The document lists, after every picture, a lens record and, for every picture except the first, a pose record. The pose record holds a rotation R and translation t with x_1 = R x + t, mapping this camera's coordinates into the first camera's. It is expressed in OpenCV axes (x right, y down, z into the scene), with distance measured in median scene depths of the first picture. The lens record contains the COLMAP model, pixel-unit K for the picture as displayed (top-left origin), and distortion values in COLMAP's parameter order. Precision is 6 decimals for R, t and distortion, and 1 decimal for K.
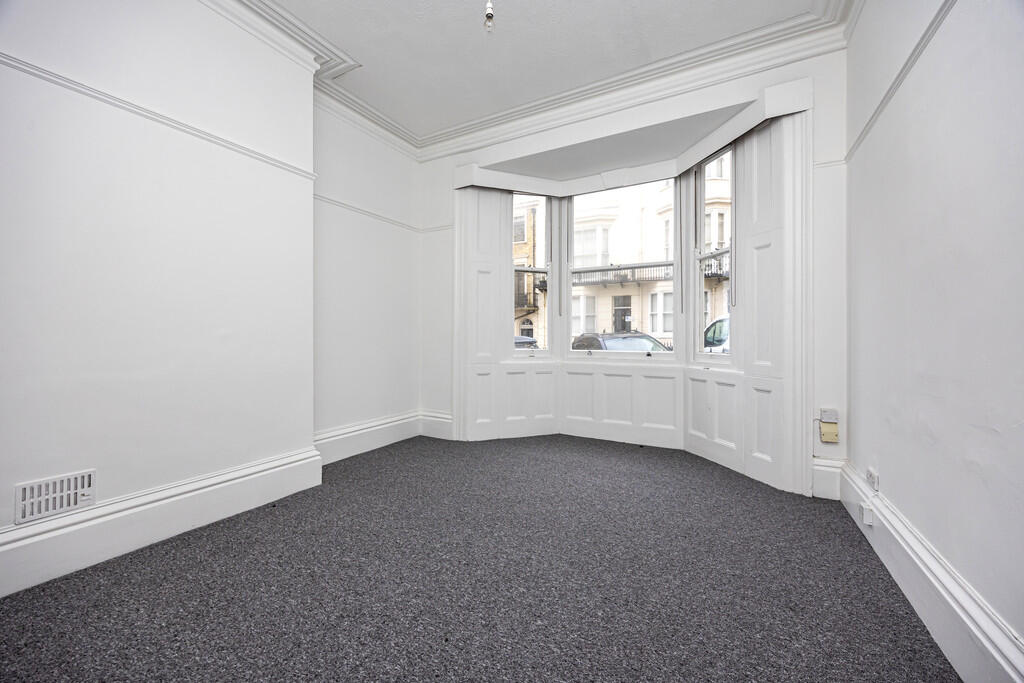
lens RADIAL K [[395.8, 0, 507.3], [0, 395.8, 338.2], [0, 0, 1]] dist [-0.002166, 0.000472]
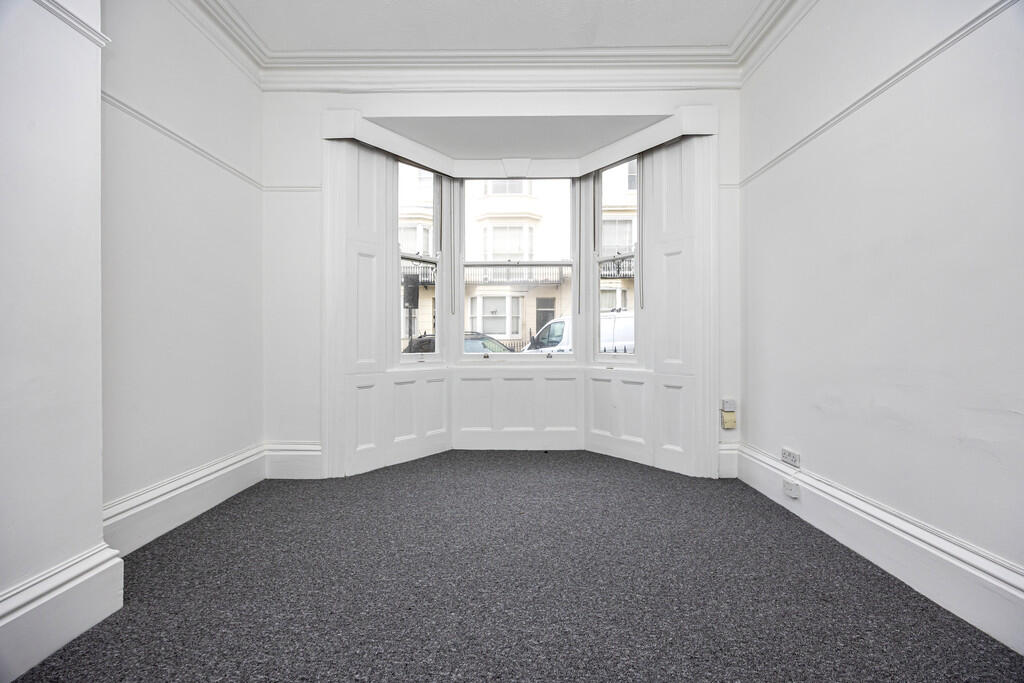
lens RADIAL K [[395.8, 0, 507.6], [0, 395.8, 340.4], [0, 0, 1]] dist [-0.002166, 0.000472]
pose [[0.877747, -0.005851, 0.479090, -0.222368], [0.006303, 0.999980, 0.000664, 0.001977], [-0.479084, 0.002437, 0.877766, 0.222958]]
